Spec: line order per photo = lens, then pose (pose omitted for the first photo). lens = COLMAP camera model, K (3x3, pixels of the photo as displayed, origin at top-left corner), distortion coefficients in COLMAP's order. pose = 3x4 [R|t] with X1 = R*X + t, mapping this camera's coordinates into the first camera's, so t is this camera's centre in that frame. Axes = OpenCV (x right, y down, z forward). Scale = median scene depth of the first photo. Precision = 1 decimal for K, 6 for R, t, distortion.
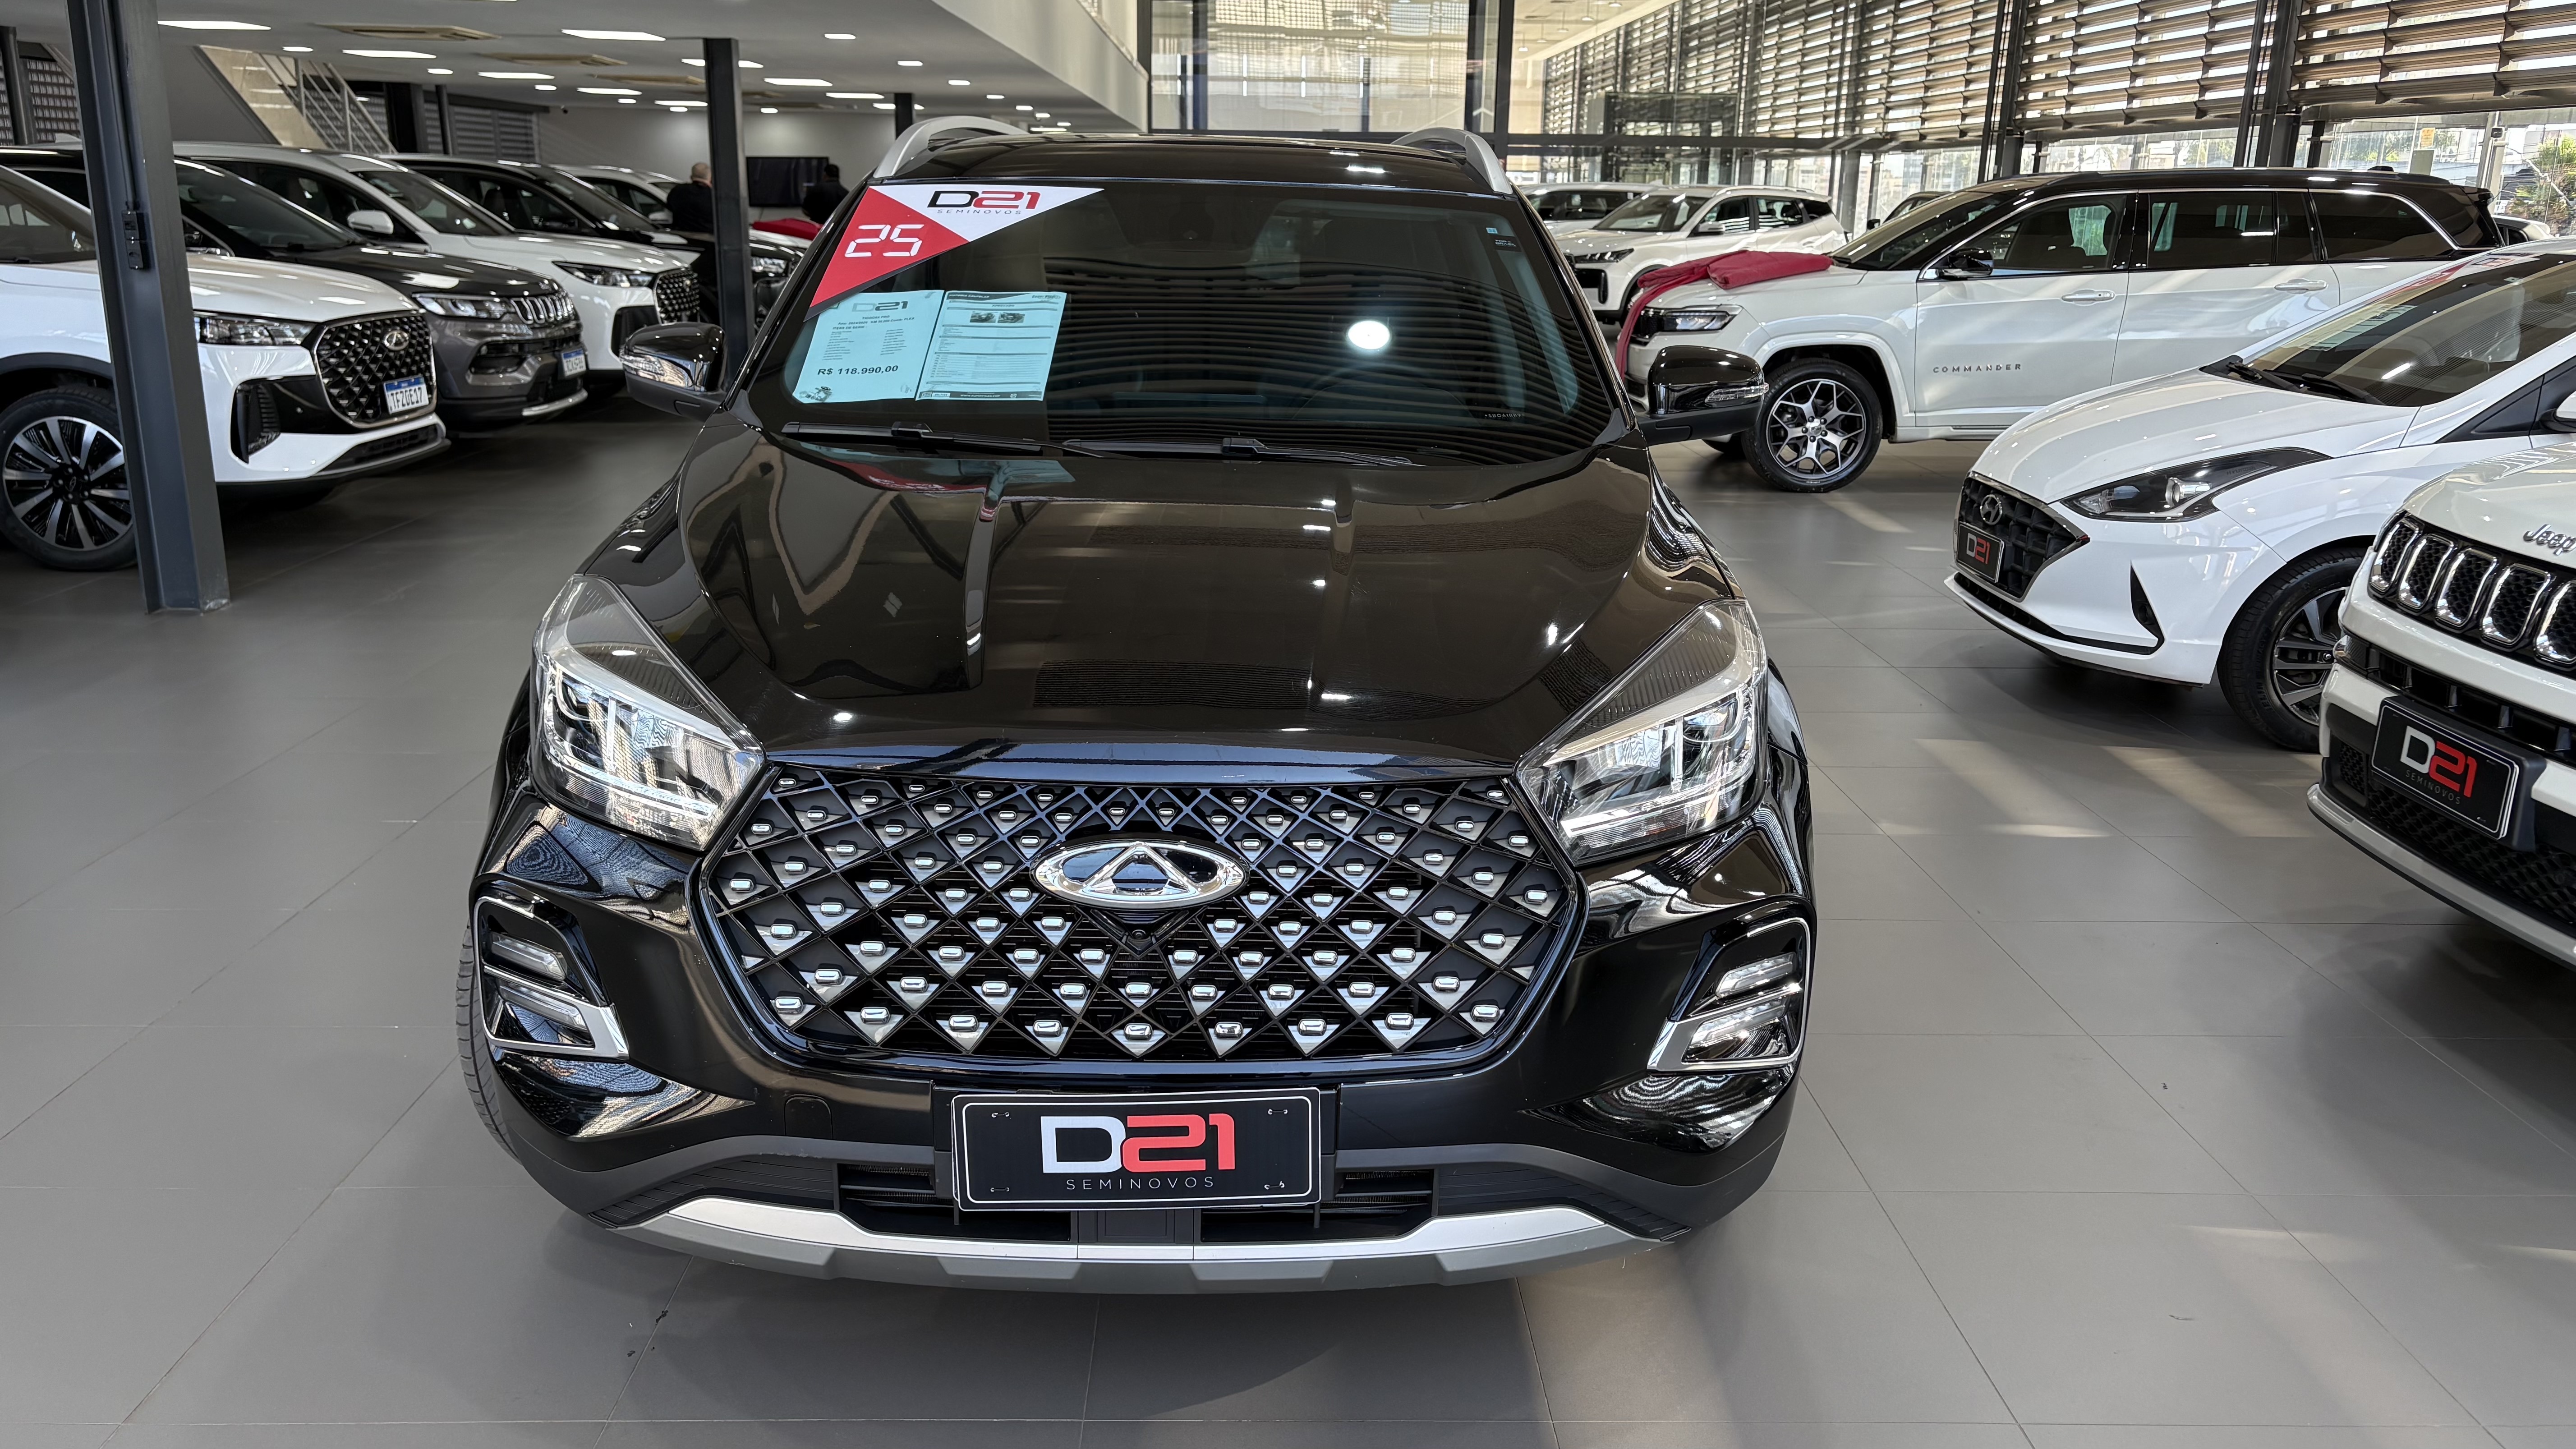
lens RADIAL K [[1930.4, 0, 1281.2], [0, 1930.4, 724.2], [0, 0, 1]] dist [0.052333, -0.014039]
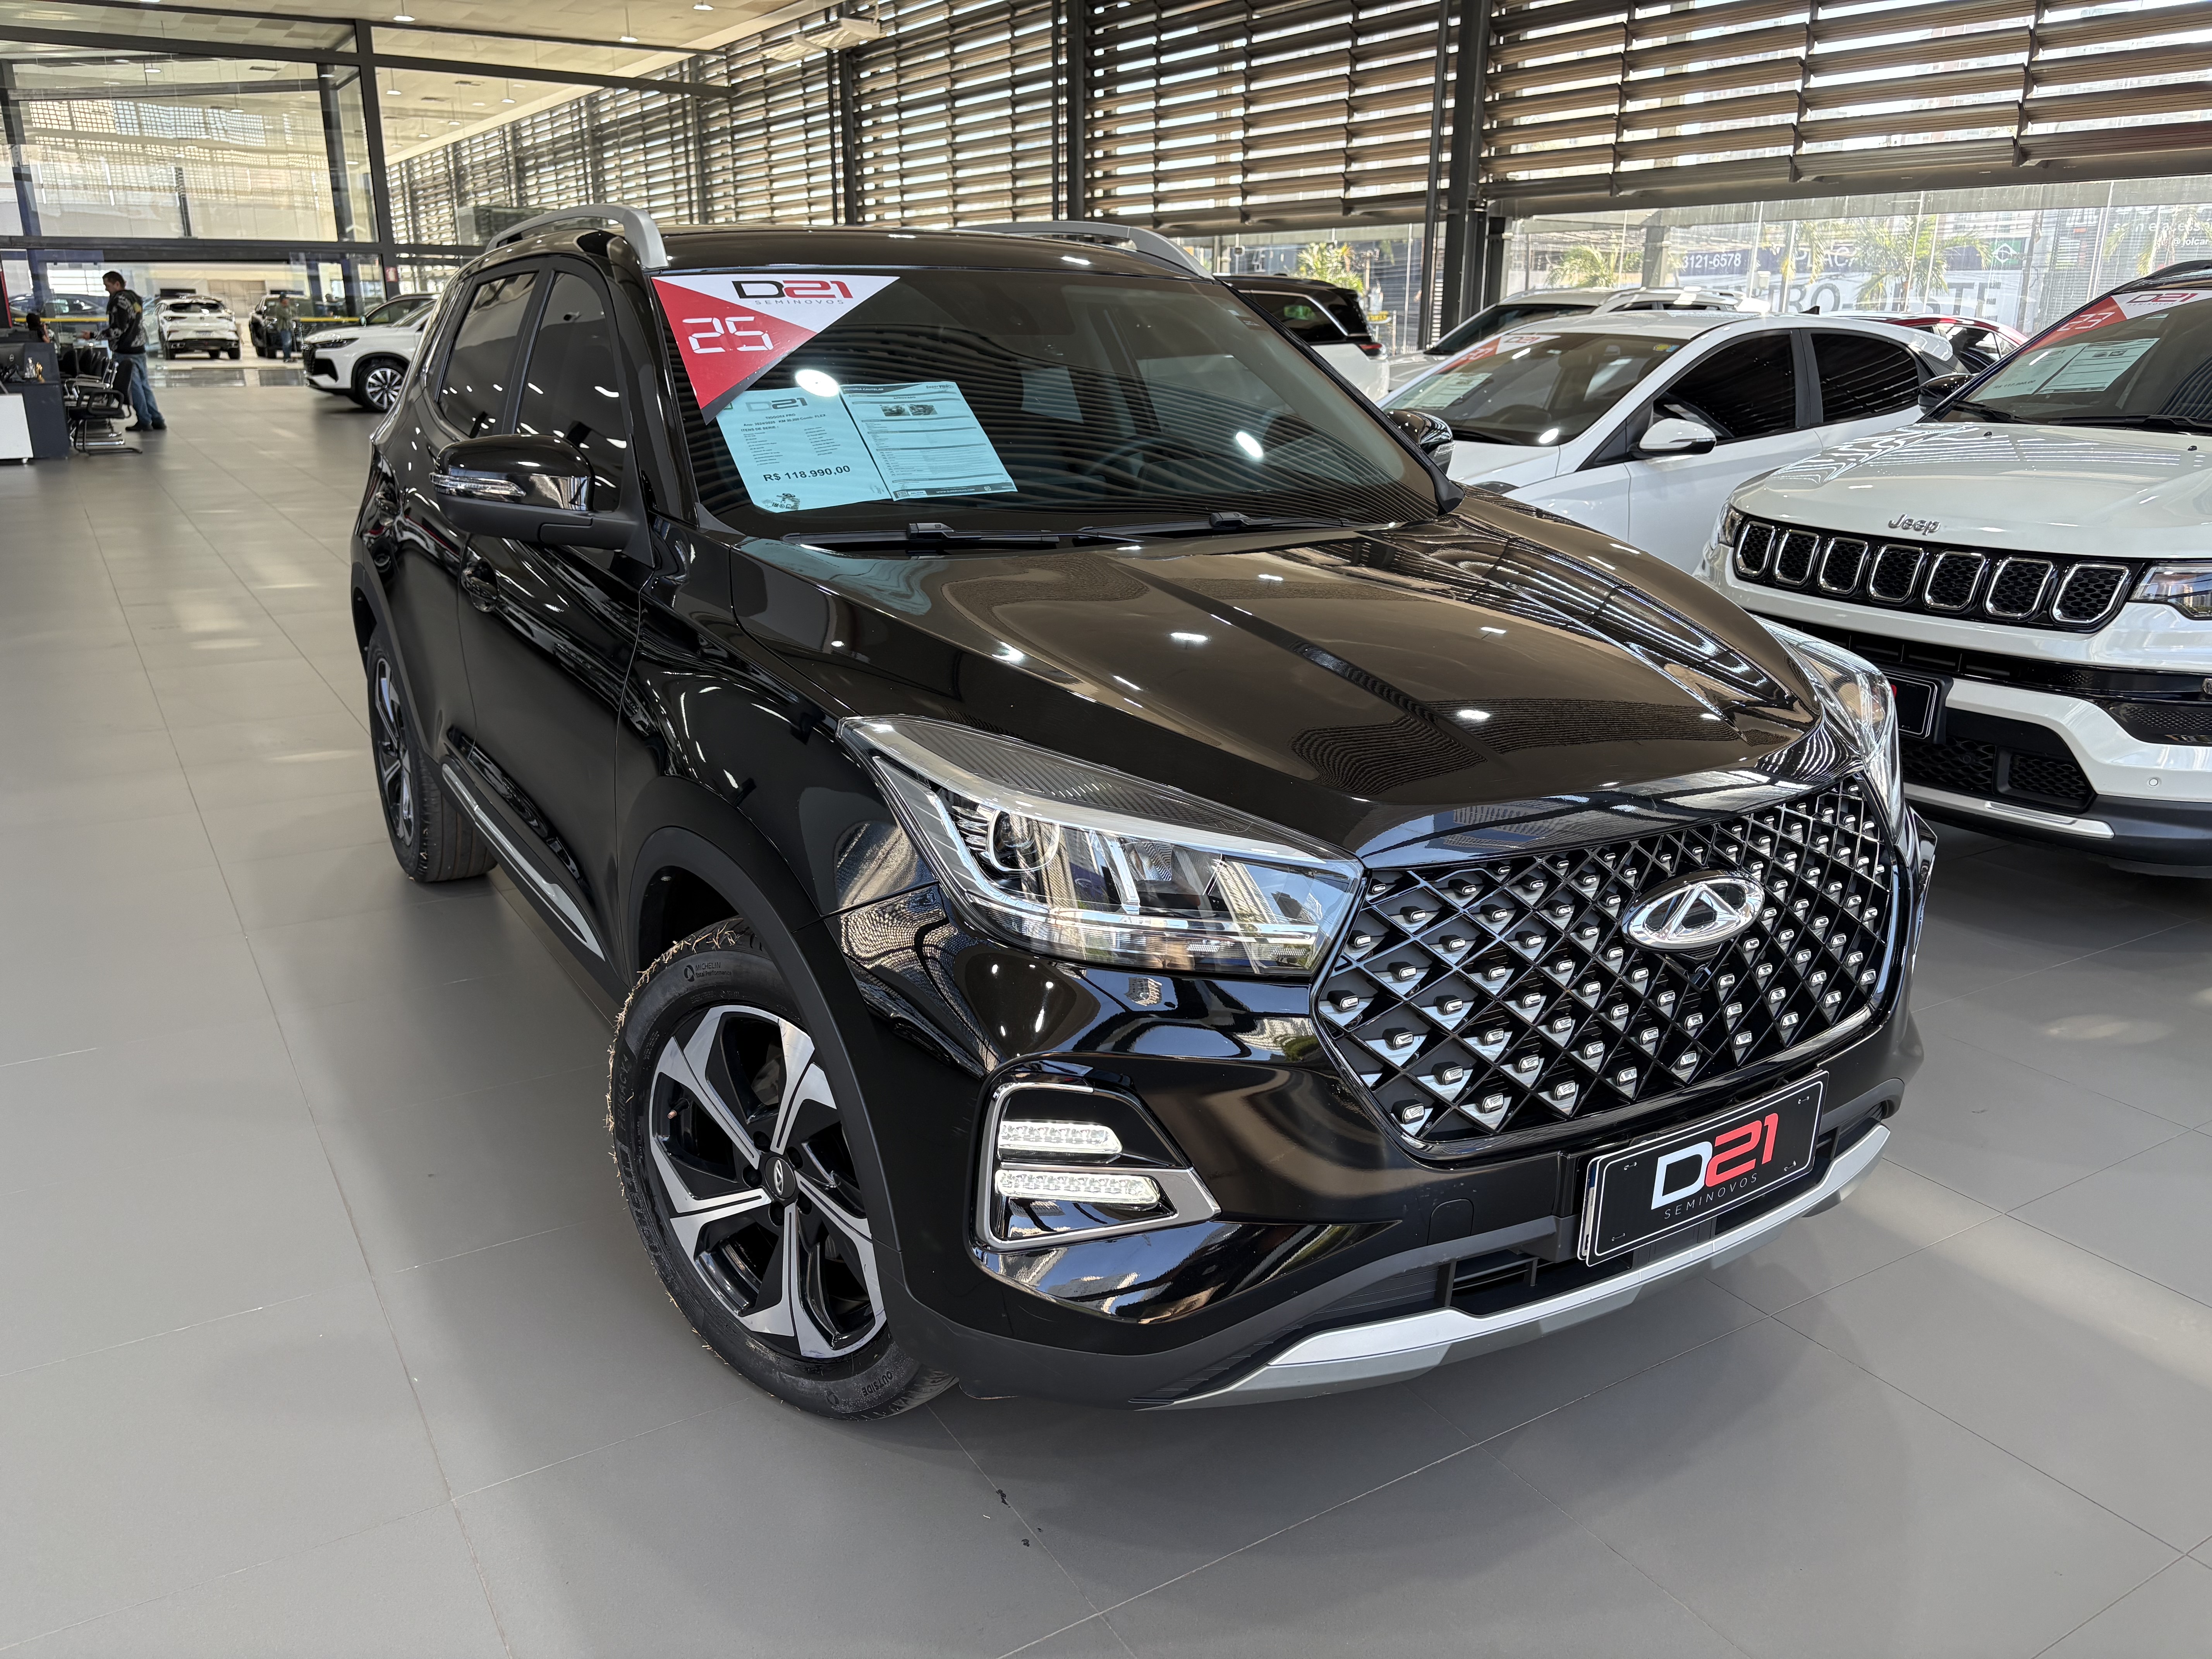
lens RADIAL K [[1692.2, 0, 1106.3], [0, 1692.2, 835.1], [0, 0, 1]] dist [-0.001725, 0.015808]
pose [[0.865185, -0.162453, 0.474410, -0.754492], [0.143645, 0.986713, 0.075914, -0.078011], [-0.480439, 0.002467, 0.877025, 0.327868]]
